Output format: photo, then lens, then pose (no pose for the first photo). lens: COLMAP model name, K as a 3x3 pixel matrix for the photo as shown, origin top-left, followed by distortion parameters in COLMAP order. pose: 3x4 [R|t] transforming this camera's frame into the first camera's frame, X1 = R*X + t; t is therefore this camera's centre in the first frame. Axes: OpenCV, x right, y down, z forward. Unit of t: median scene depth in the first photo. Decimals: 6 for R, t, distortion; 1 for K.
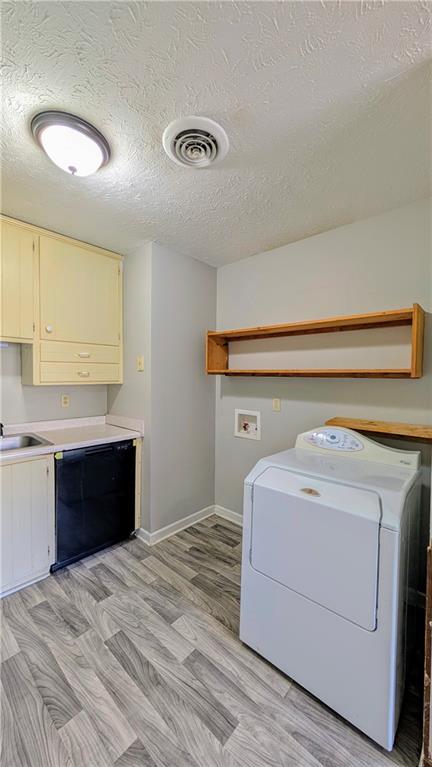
lens RADIAL K [[291.4, 0, 212.8], [0, 291.4, 380.7], [0, 0, 1]] dist [-0.001678, -0.000446]
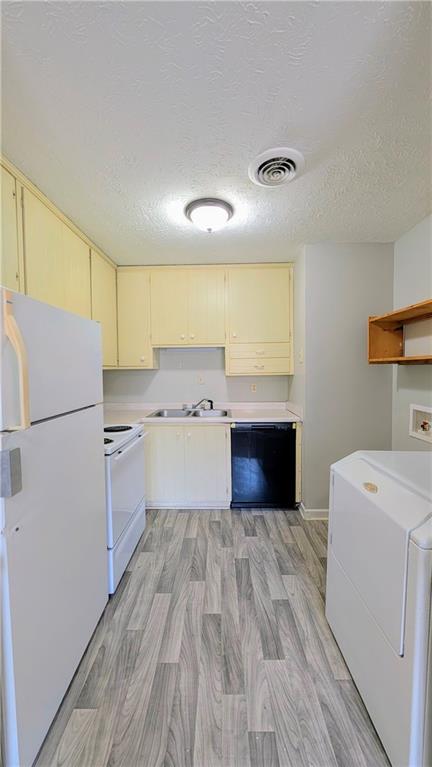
lens RADIAL K [[291.4, 0, 212.8], [0, 291.4, 380.7], [0, 0, 1]] dist [-0.001678, -0.000446]
pose [[0.647969, 0.008553, -0.761619, 0.468980], [0.005128, 0.999865, 0.015591, 0.018837], [0.761650, -0.014008, 0.647838, 0.020381]]
